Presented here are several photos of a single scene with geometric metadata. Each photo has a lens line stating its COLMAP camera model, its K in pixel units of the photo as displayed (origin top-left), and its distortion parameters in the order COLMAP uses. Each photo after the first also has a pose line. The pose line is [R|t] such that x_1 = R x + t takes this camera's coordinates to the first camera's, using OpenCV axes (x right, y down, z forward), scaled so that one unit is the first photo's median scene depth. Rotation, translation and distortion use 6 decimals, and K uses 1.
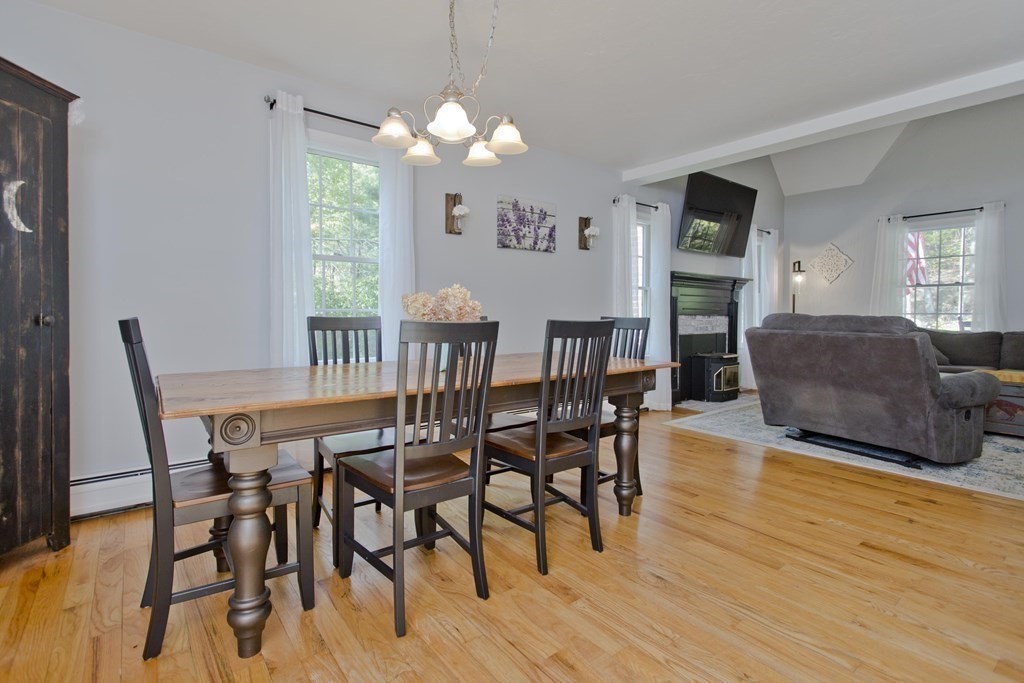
lens RADIAL K [[495.2, 0, 511.1], [0, 495.2, 321.5], [0, 0, 1]] dist [0.001186, -0.000184]
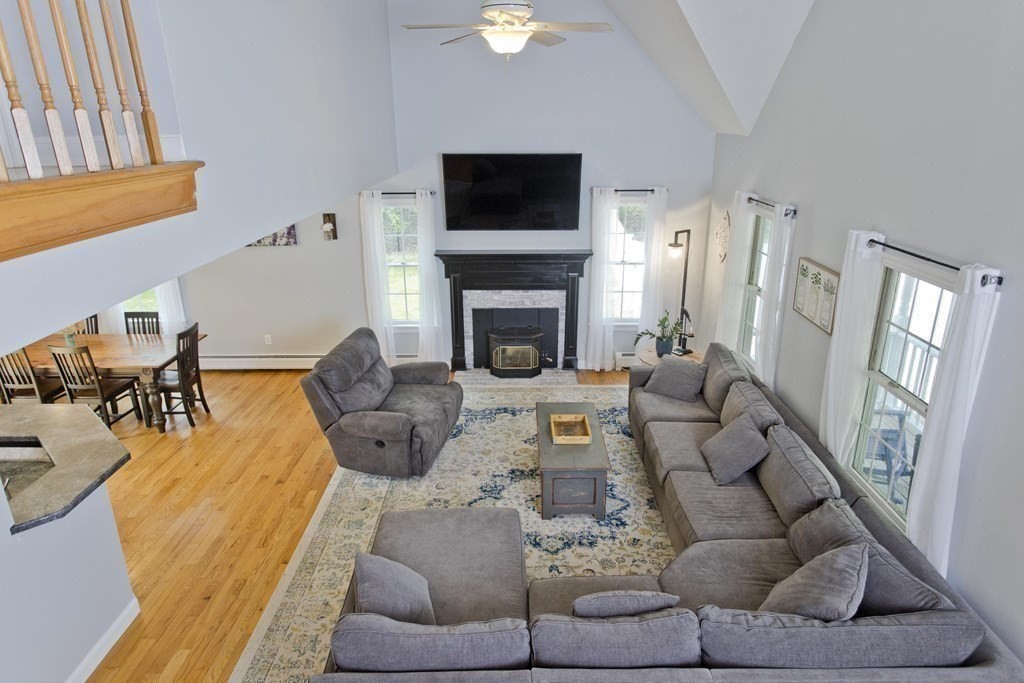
lens RADIAL K [[637.3, 0, 517.1], [0, 637.3, 334.2], [0, 0, 1]] dist [-0.007257, -0.000349]
pose [[0.784532, 0.193443, -0.589143, 1.637428], [-0.002446, 0.951053, 0.309017, -0.453475], [0.620084, -0.240992, 0.746605, 0.056053]]
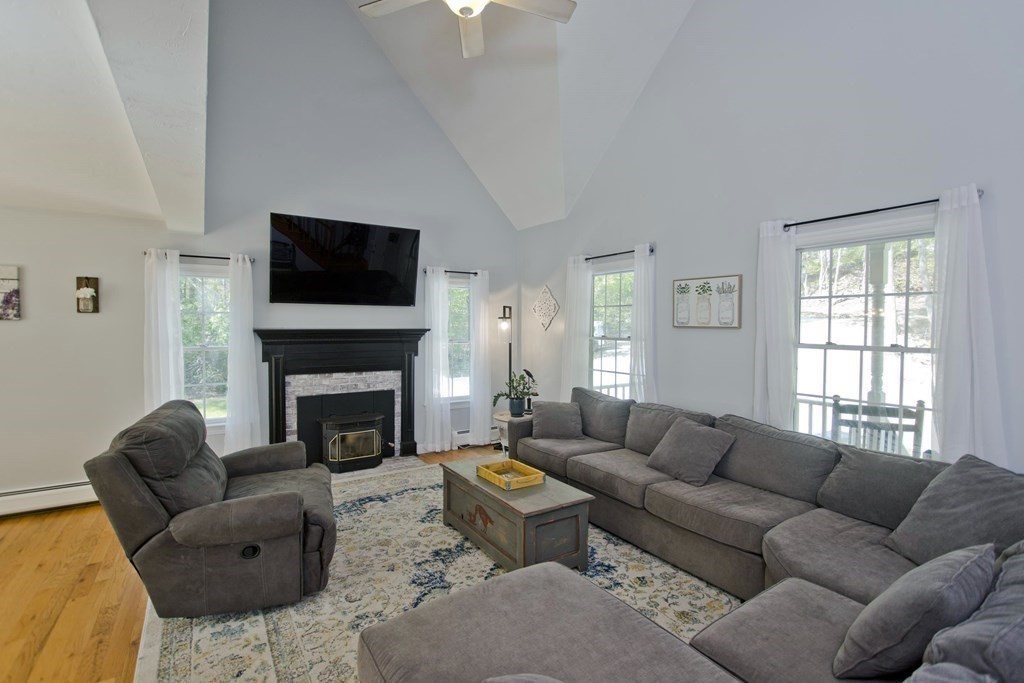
lens RADIAL K [[482.1, 0, 514.7], [0, 482.1, 337.9], [0, 0, 1]] dist [0.002643, 0.001020]
pose [[0.995656, 0.001081, -0.093106, 1.096532], [0.000121, 0.999917, 0.012904, -0.122724], [0.093112, -0.012859, 0.995573, 0.224770]]
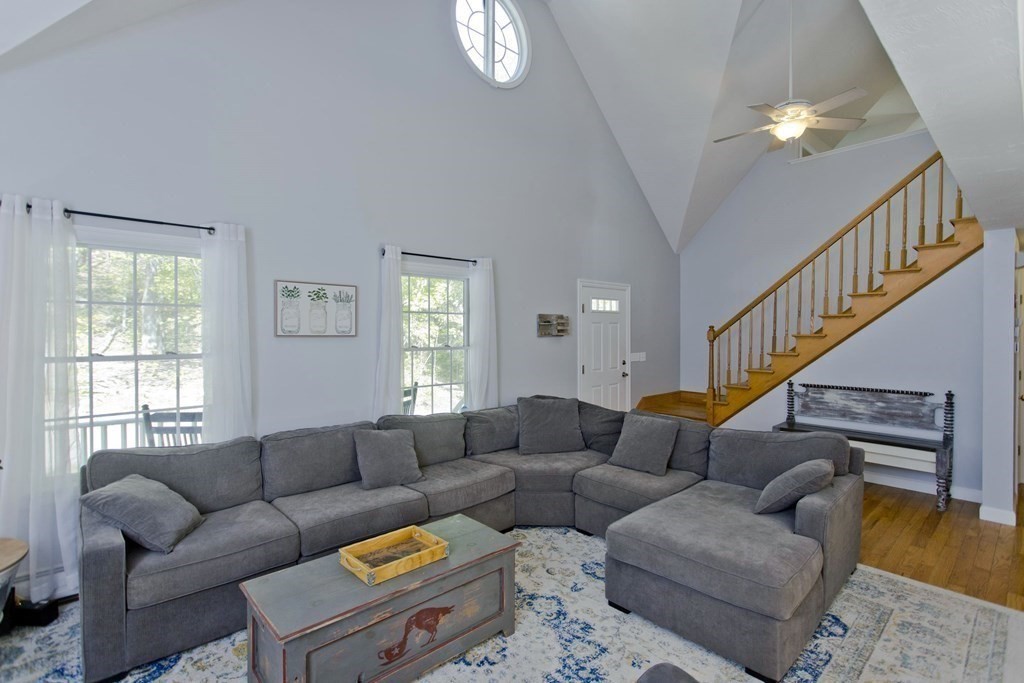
lens RADIAL K [[482.1, 0, 514.7], [0, 482.1, 337.9], [0, 0, 1]] dist [0.002643, 0.001020]
pose [[-0.080180, -0.019719, 0.996585, 0.461219], [0.012802, 0.999701, 0.020810, -0.142123], [-0.996698, 0.014427, -0.079904, 0.921026]]
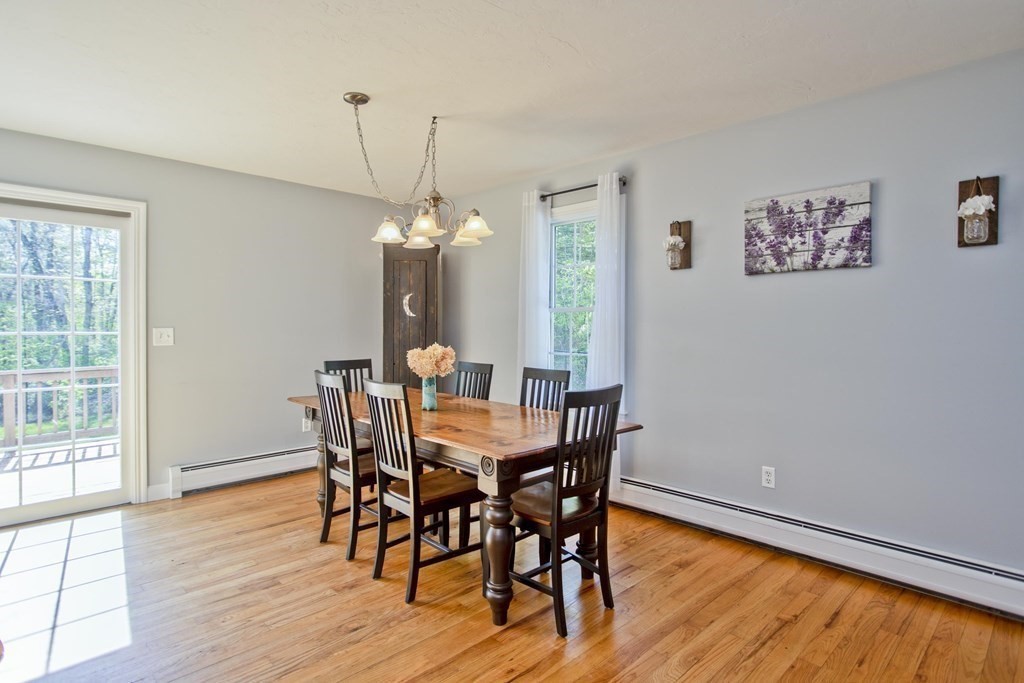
lens RADIAL K [[536.5, 0, 510.9], [0, 536.5, 332.0], [0, 0, 1]] dist [-0.021144, 0.010910]
pose [[0.104751, 0.010248, -0.994446, 0.674081], [-0.018181, 0.999800, 0.008388, -0.064383], [0.994332, 0.017201, 0.104916, 0.551798]]
